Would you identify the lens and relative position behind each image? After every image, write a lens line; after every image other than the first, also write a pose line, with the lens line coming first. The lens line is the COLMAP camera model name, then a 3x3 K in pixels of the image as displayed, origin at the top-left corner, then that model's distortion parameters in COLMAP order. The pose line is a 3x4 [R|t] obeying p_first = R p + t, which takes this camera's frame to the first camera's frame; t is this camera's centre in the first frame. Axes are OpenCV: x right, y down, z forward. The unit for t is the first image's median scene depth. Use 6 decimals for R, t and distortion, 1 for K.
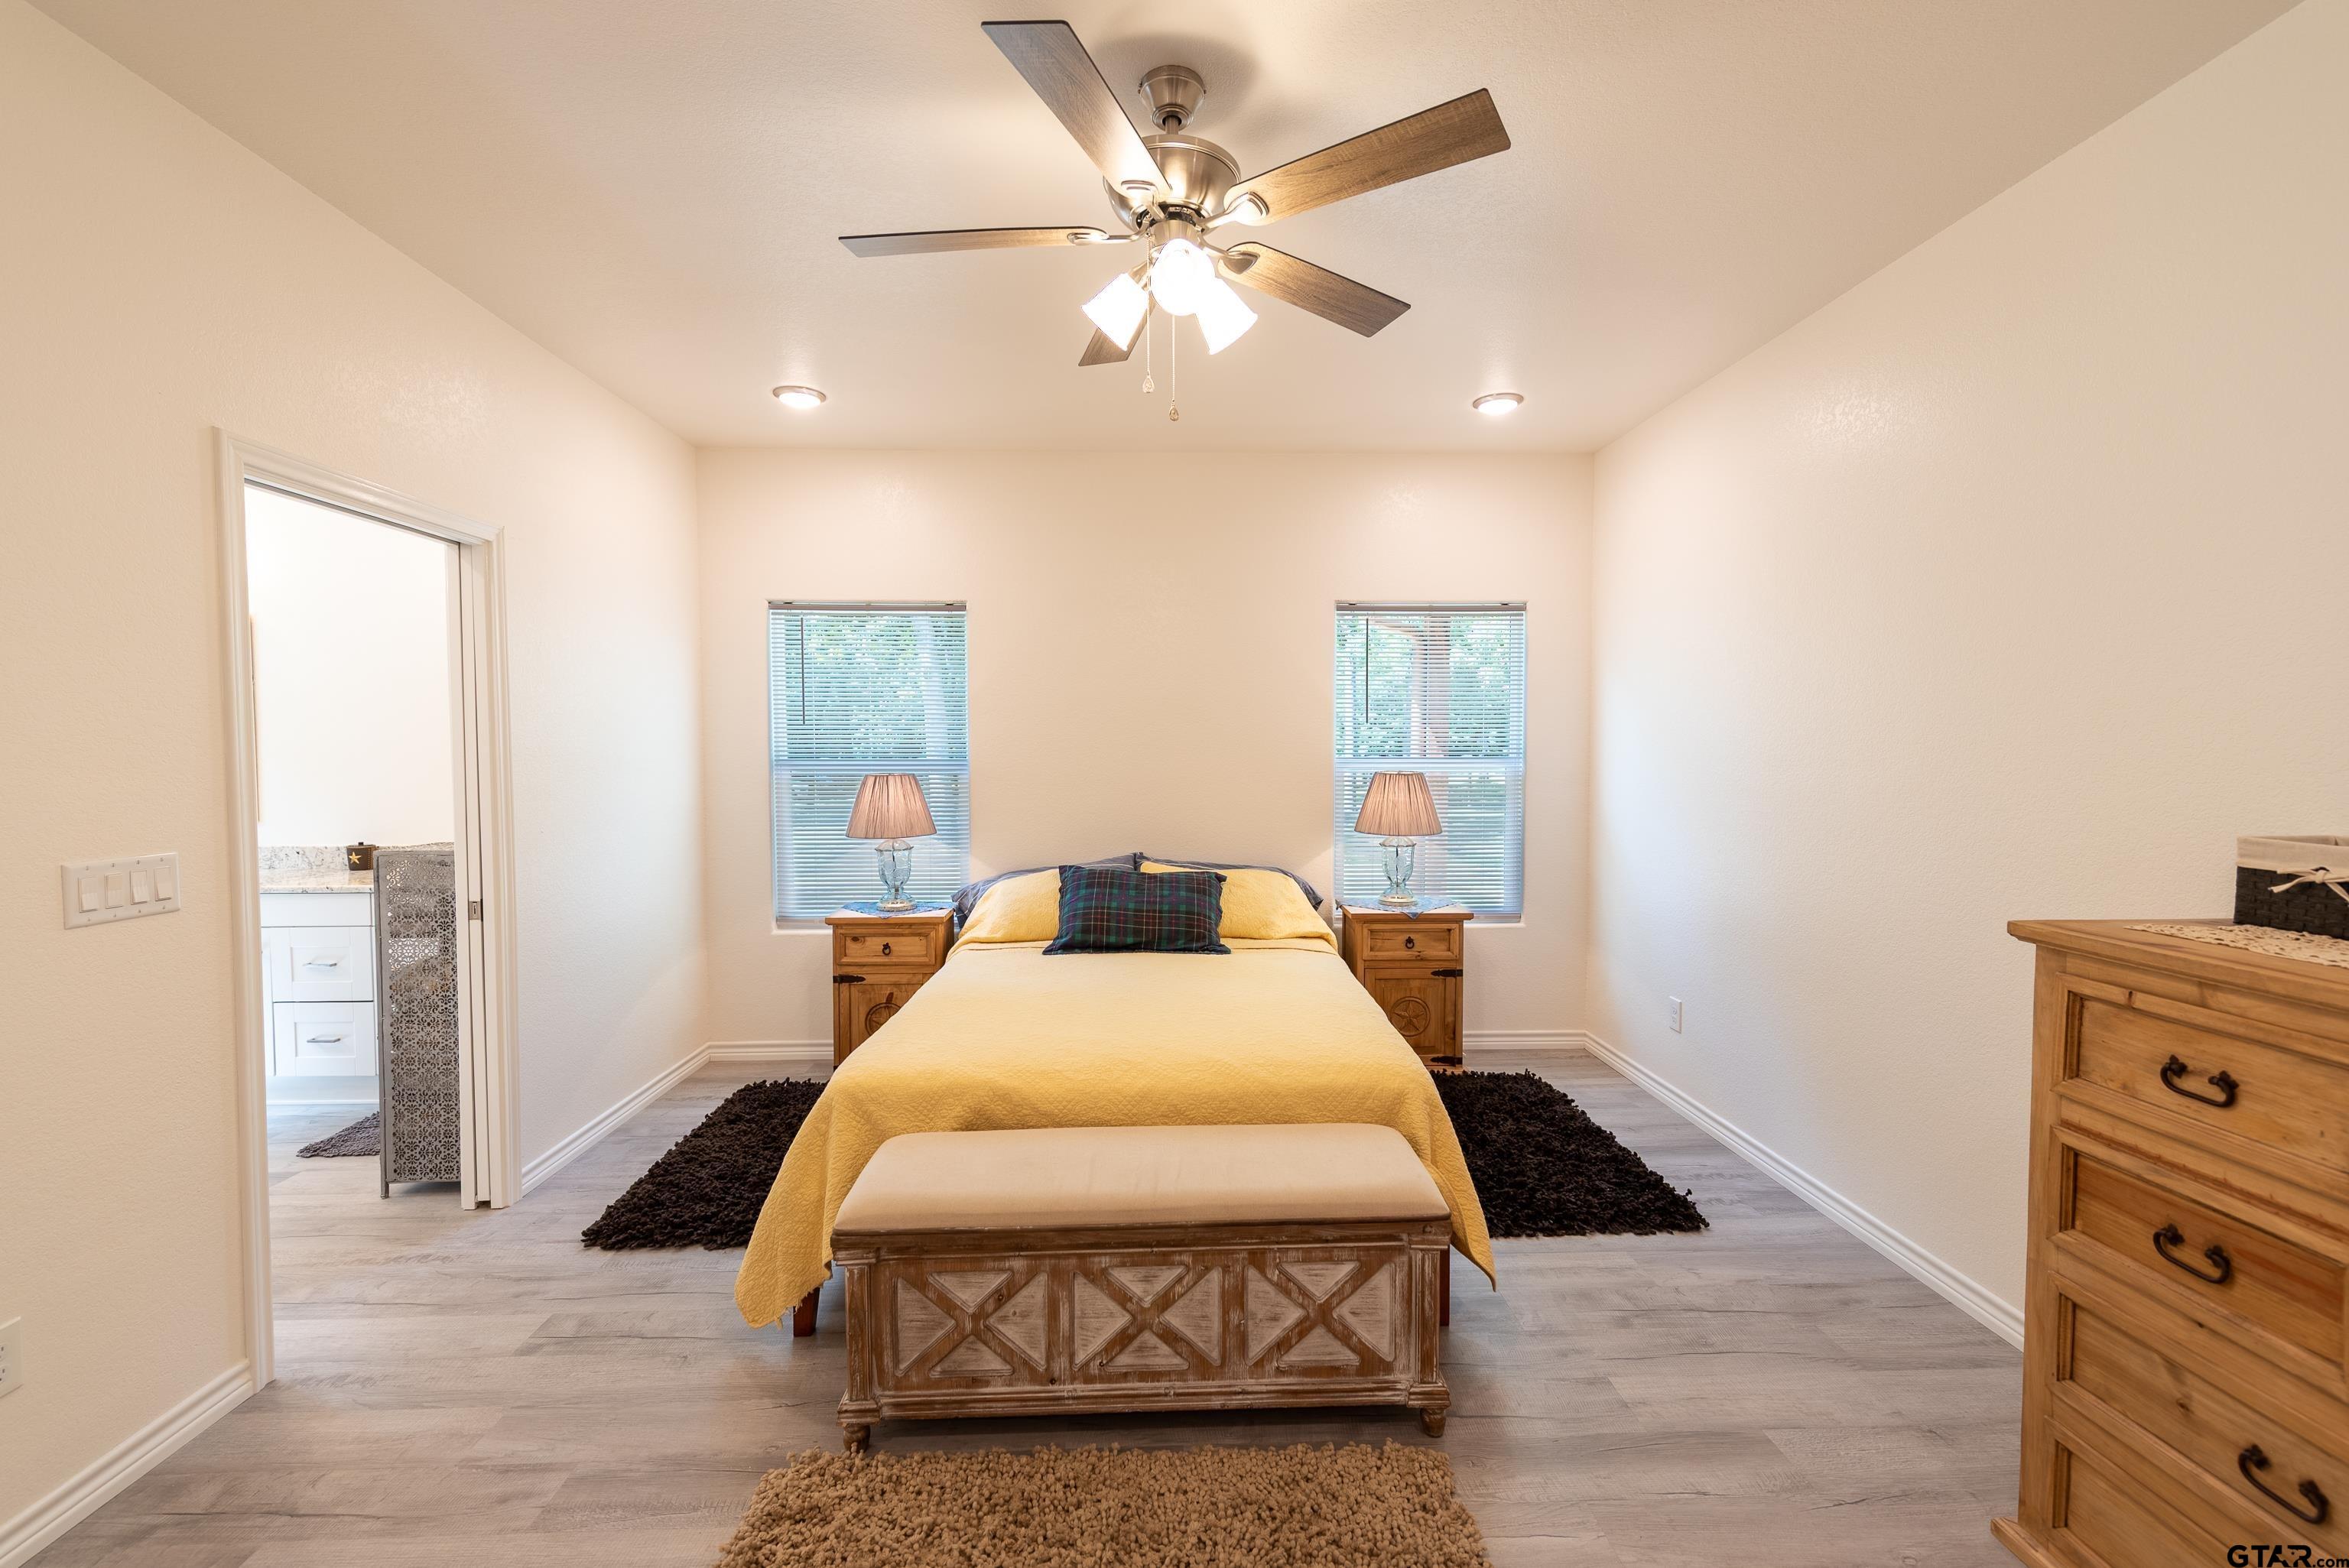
lens RADIAL K [[919.8, 0, 1178.0], [0, 919.8, 780.4], [0, 0, 1]] dist [0.013704, -0.003538]
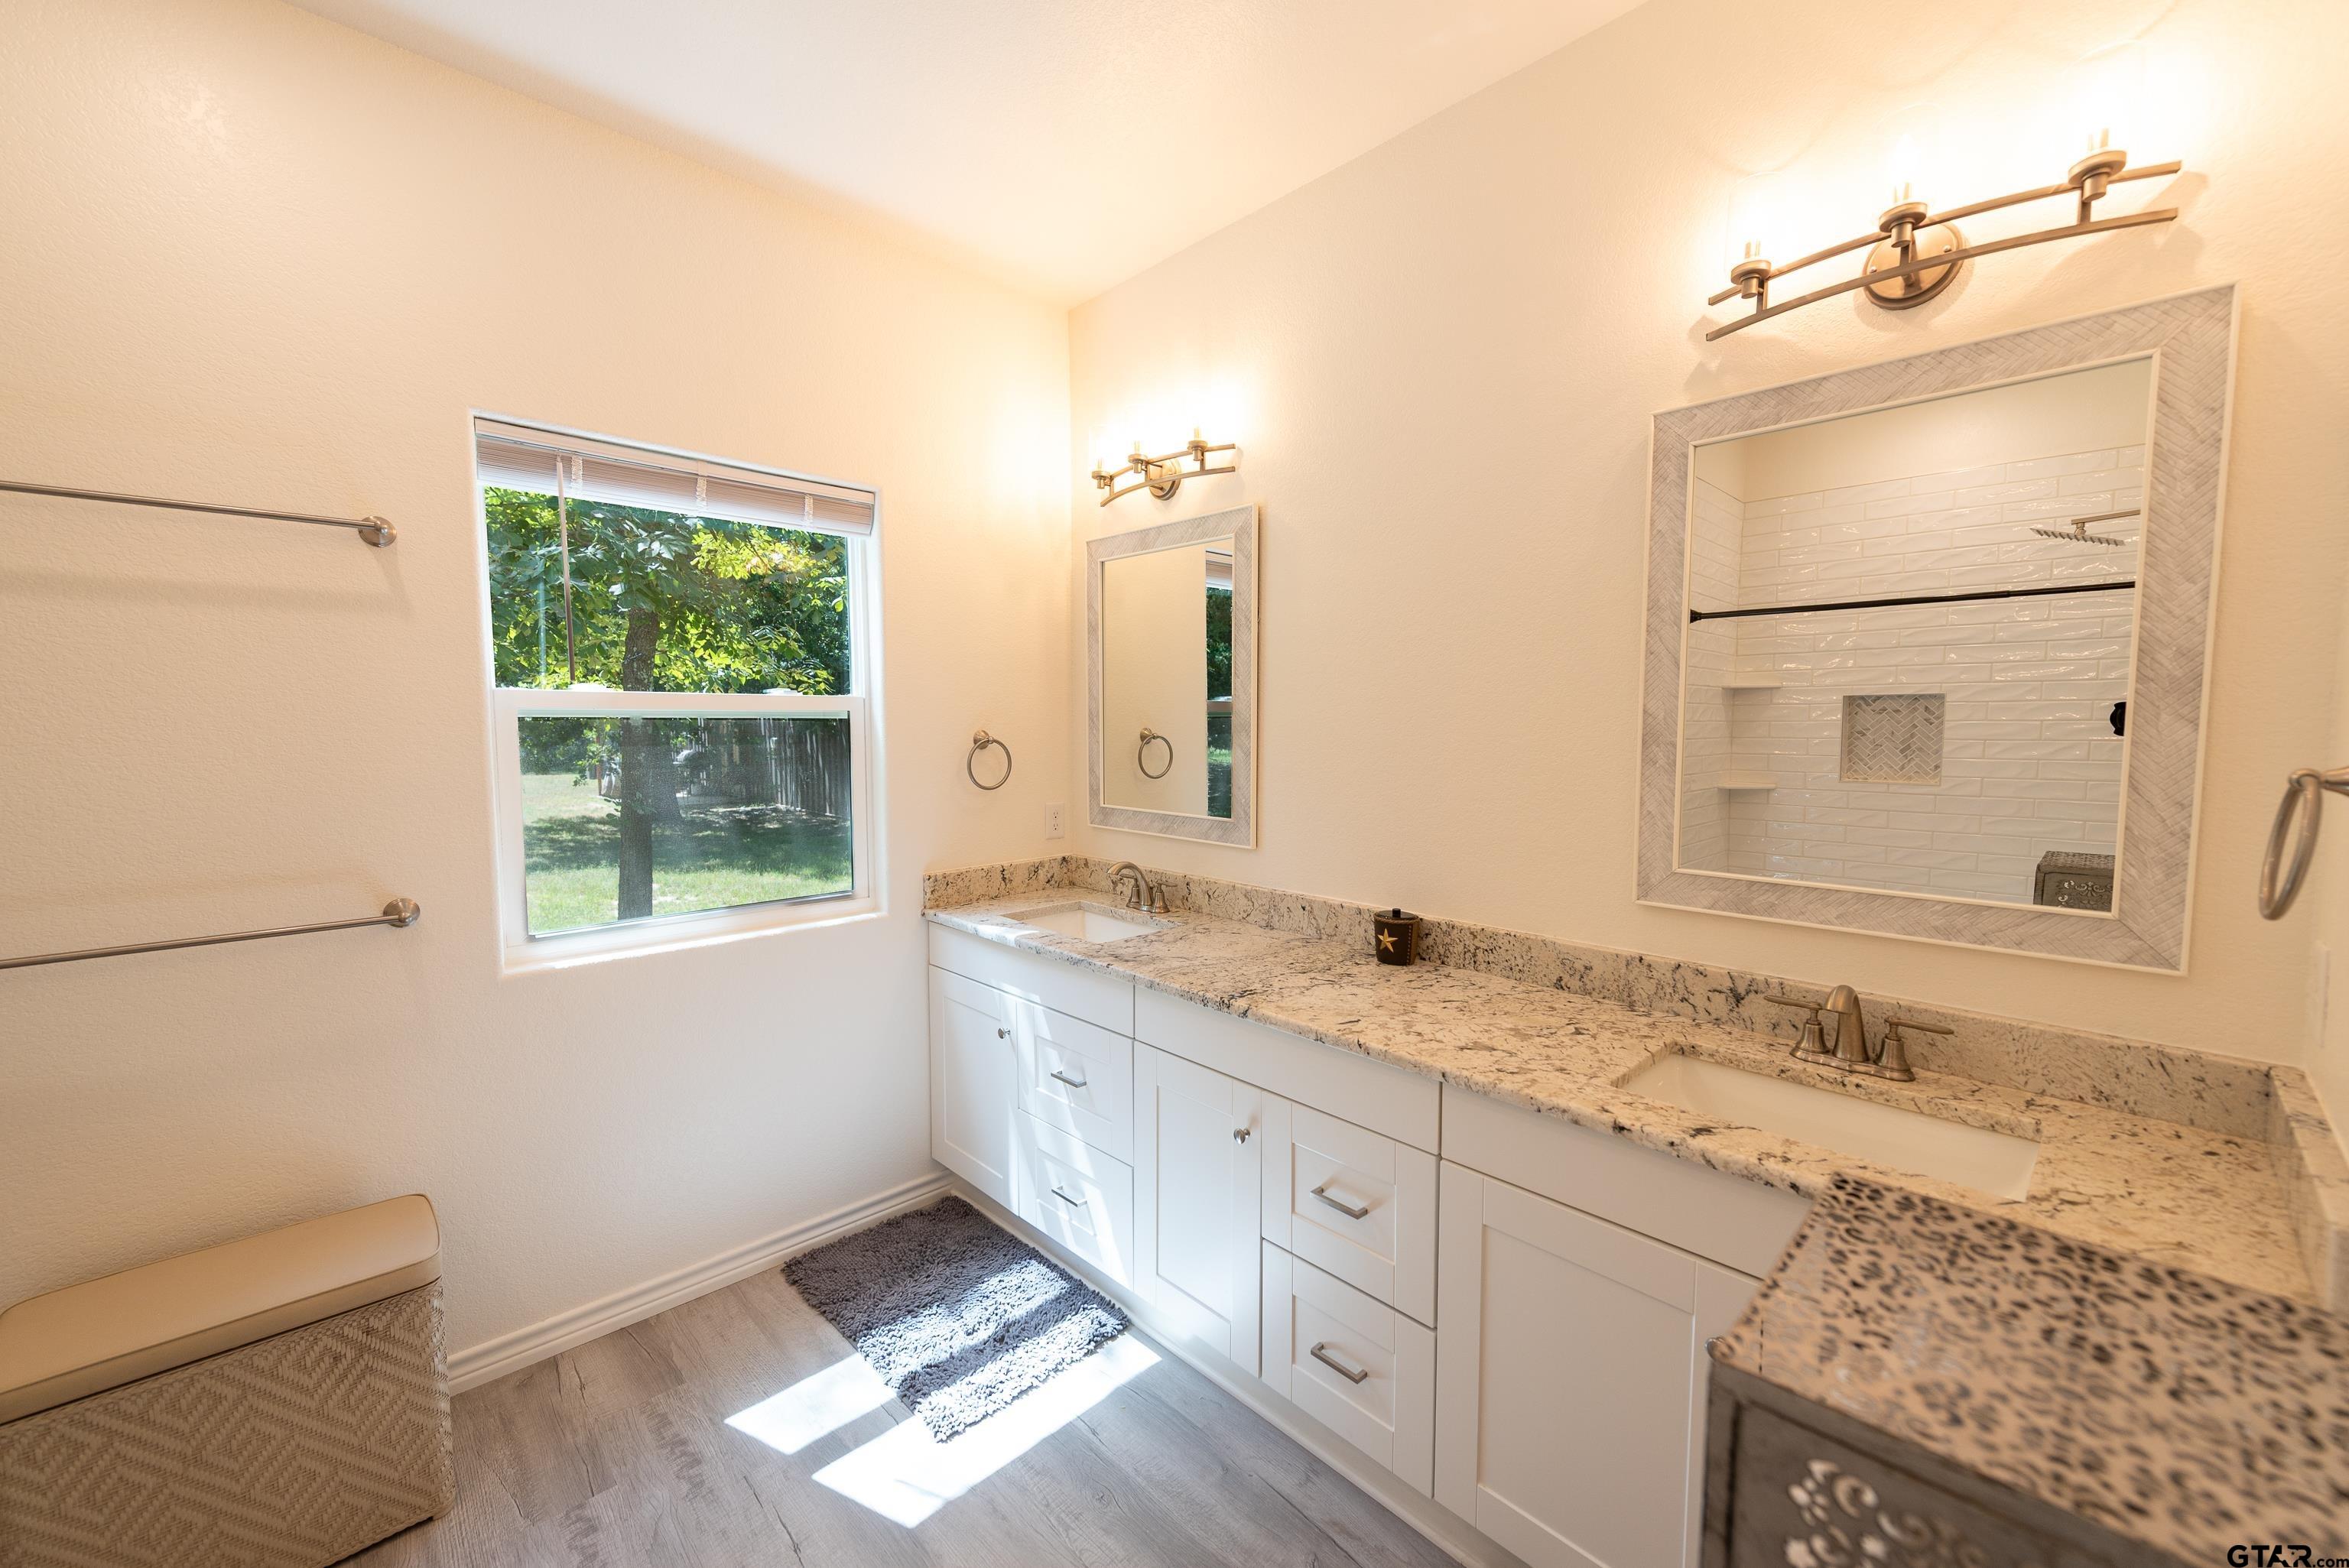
lens RADIAL K [[919.8, 0, 1183.8], [0, 919.8, 791.1], [0, 0, 1]] dist [0.013704, -0.003538]
pose [[0.646523, 0.049700, -0.761274, -0.579428], [-0.021521, 0.998667, 0.046921, -0.018339], [0.762591, -0.013952, 0.646730, 0.590805]]
